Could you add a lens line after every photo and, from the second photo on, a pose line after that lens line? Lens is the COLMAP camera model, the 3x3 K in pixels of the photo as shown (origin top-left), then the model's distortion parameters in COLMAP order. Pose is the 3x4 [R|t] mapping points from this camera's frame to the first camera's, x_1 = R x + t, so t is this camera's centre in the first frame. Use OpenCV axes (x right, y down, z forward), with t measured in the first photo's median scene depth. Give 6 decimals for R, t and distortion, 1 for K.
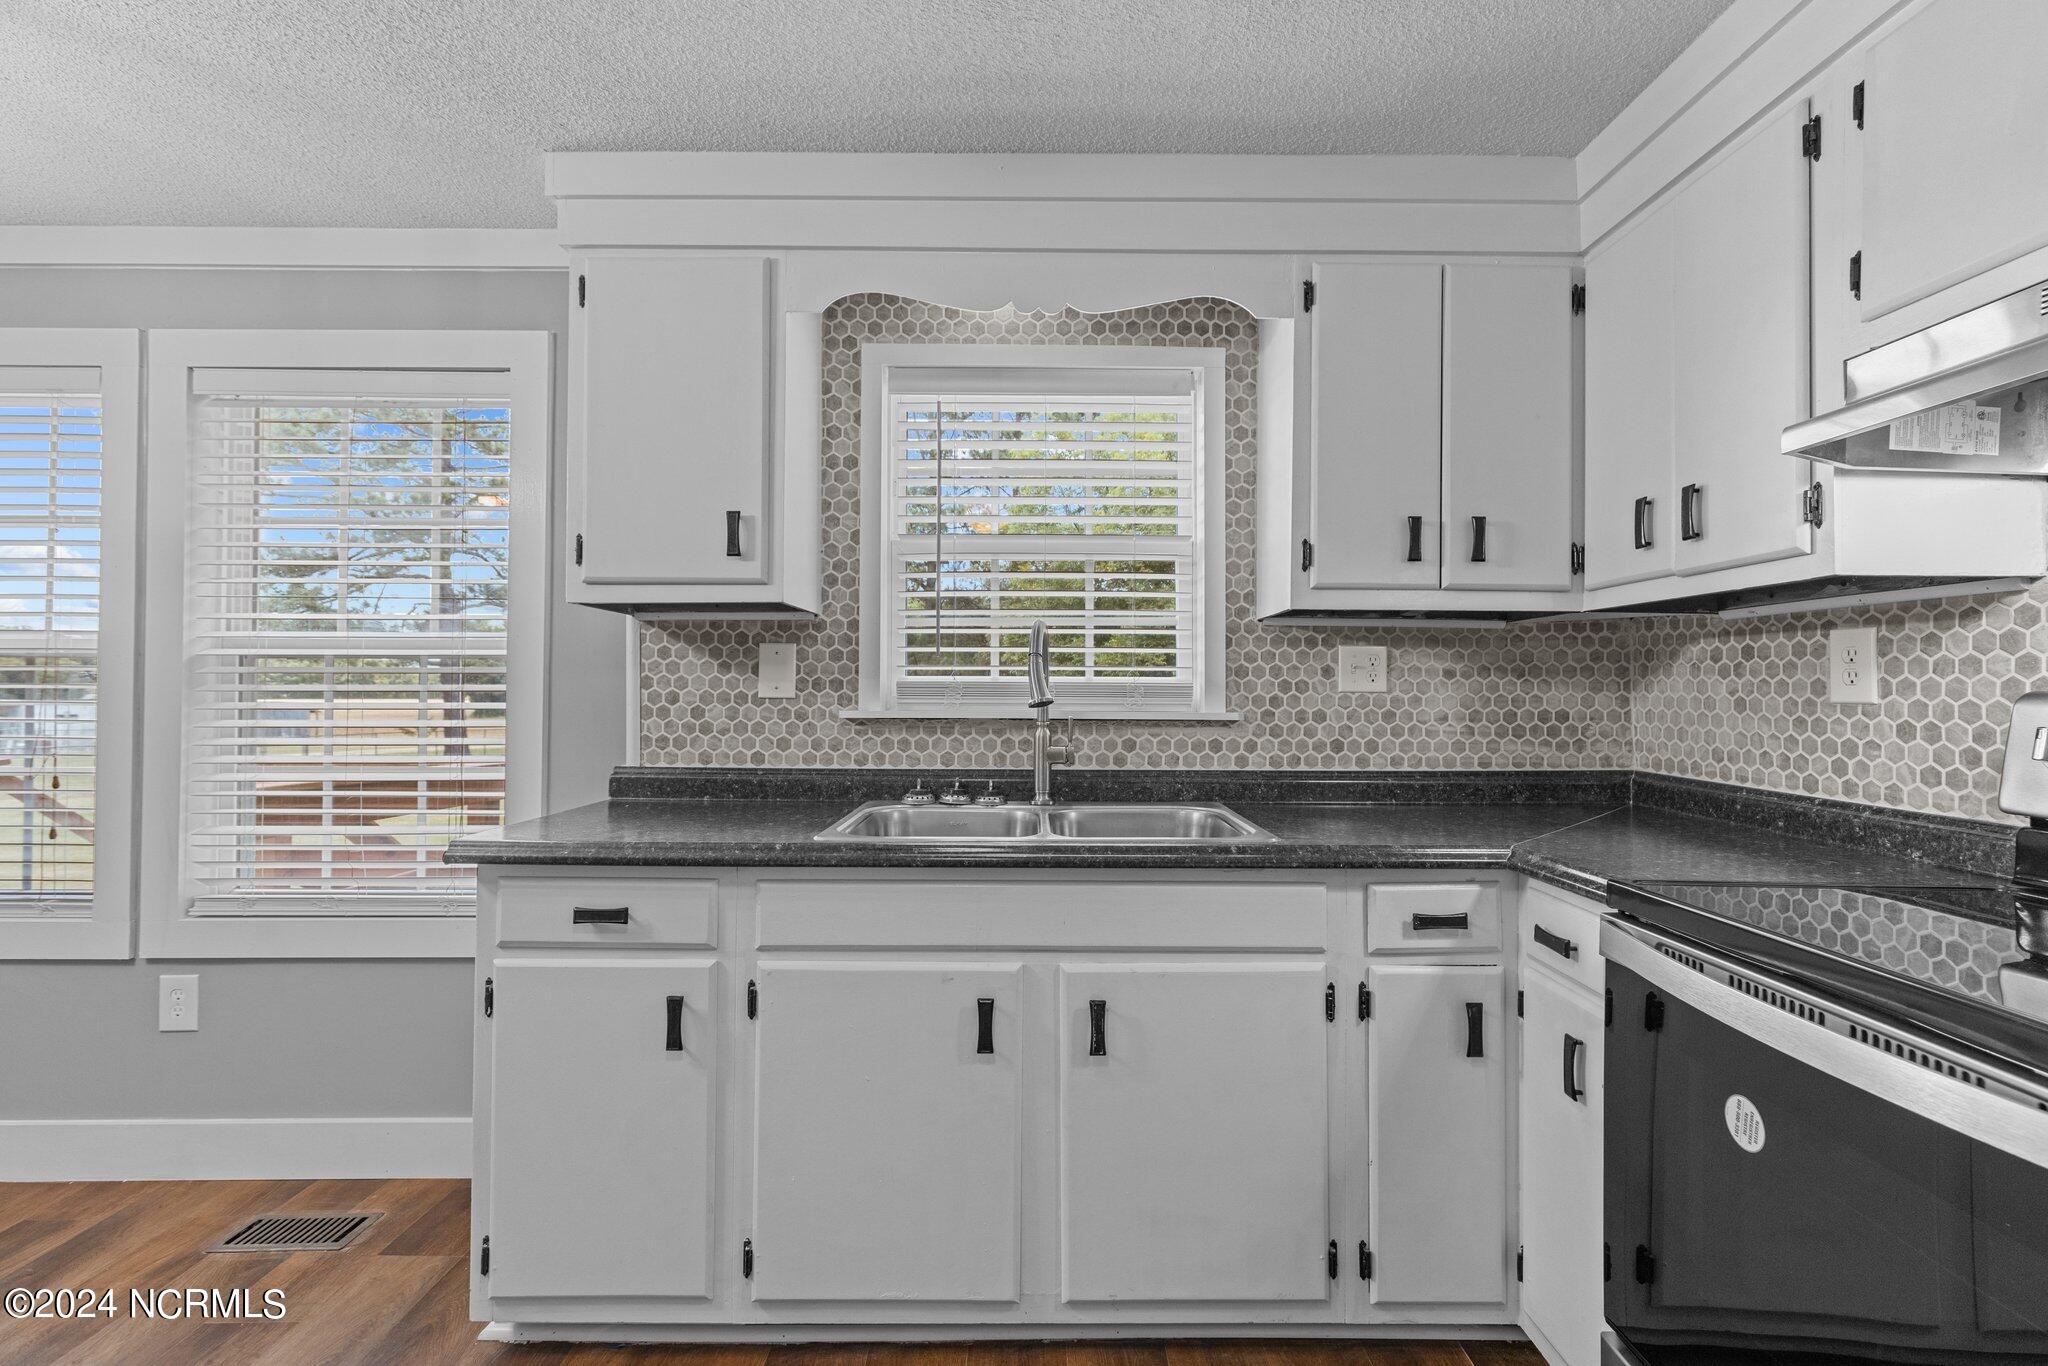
lens RADIAL K [[913.4, 0, 1024.0], [0, 913.4, 683.0], [0, 0, 1]] dist [0.001614, 0.000062]
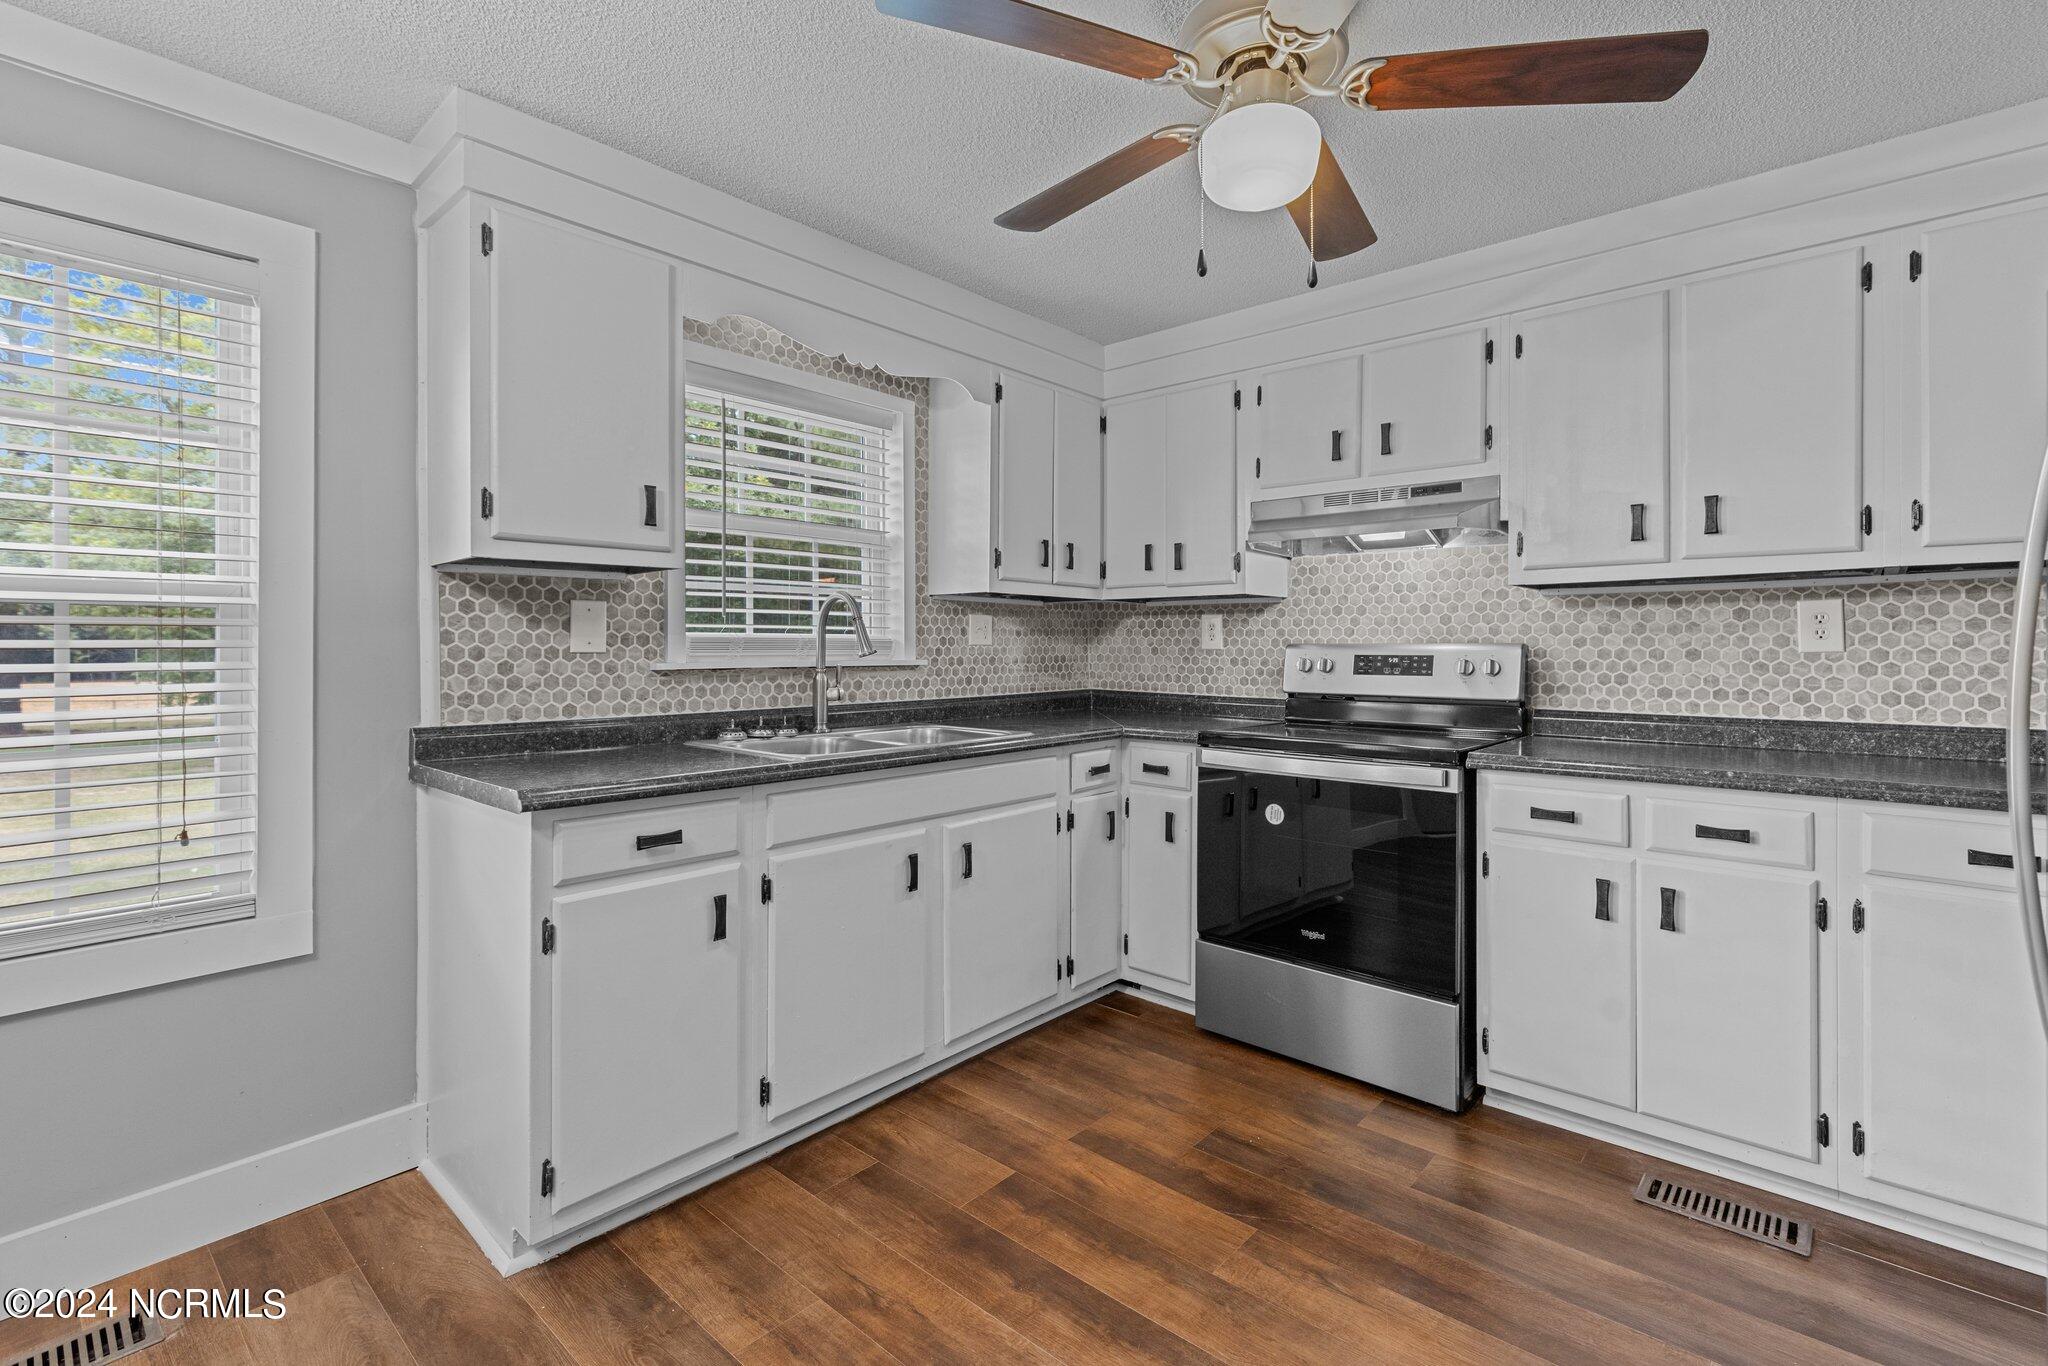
lens RADIAL K [[933.3, 0, 1024.8], [0, 933.3, 654.8], [0, 0, 1]] dist [0.000576, -0.000001]
pose [[0.665197, -0.011275, 0.746583, -0.749345], [-0.003804, 0.999822, 0.018489, -0.002847], [-0.746658, -0.015139, 0.665036, -0.093330]]
